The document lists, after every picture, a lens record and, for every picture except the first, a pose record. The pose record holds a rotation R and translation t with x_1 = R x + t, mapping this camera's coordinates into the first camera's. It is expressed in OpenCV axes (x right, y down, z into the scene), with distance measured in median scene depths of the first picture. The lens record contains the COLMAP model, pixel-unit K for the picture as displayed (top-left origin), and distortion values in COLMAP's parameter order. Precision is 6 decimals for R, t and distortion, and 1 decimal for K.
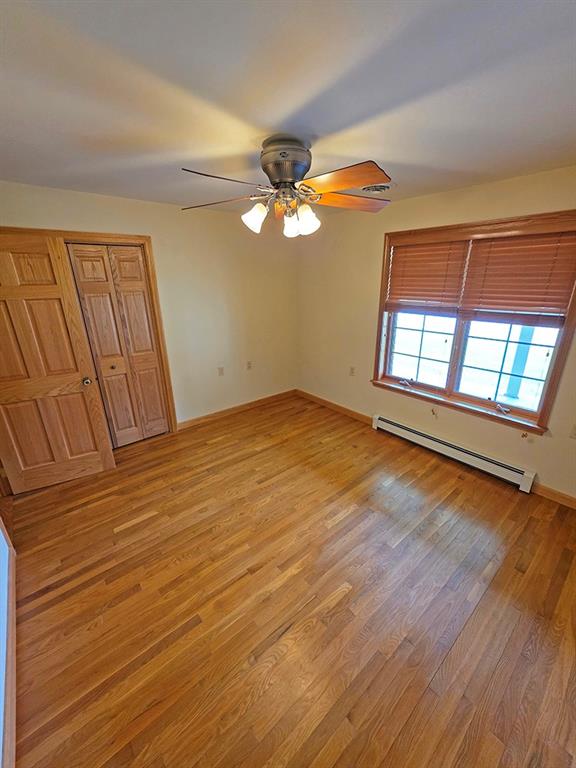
lens RADIAL K [[304.3, 0, 287.6], [0, 304.3, 386.4], [0, 0, 1]] dist [0.001514, -0.000076]
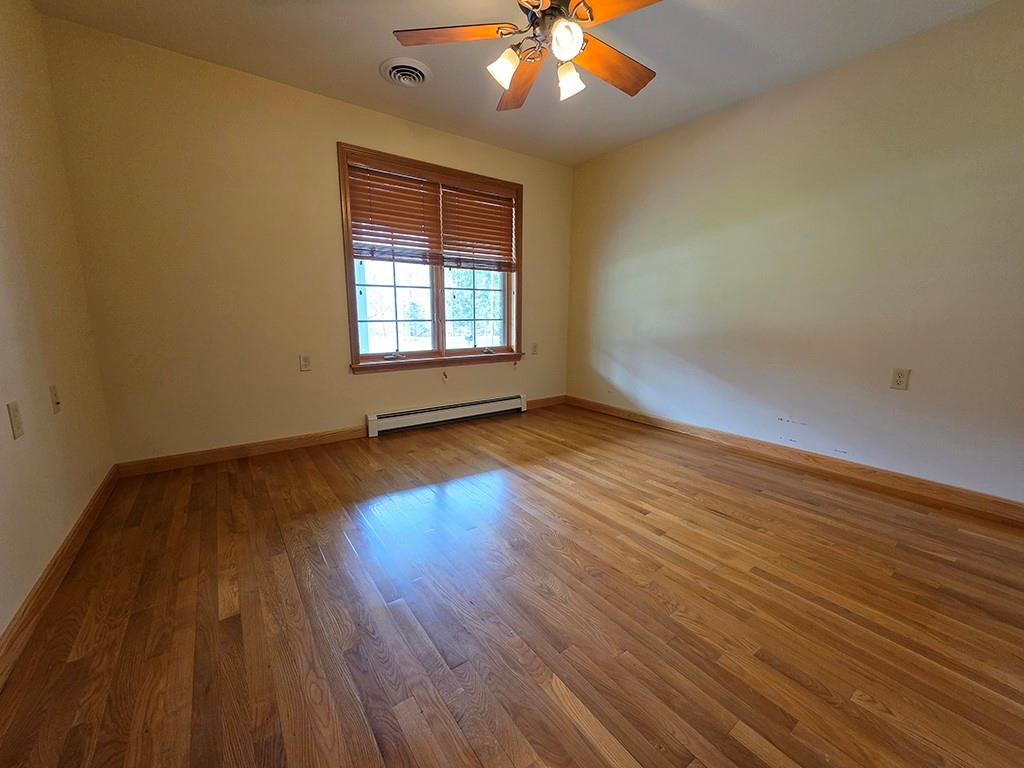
lens RADIAL K [[405.8, 0, 512.0], [0, 405.8, 384.0], [0, 0, 1]] dist [0.001514, -0.000076]
pose [[0.071735, -0.163861, 0.983872, -0.689049], [0.330969, 0.934435, 0.131496, 0.020387], [-0.940911, 0.316198, 0.121264, 0.732663]]
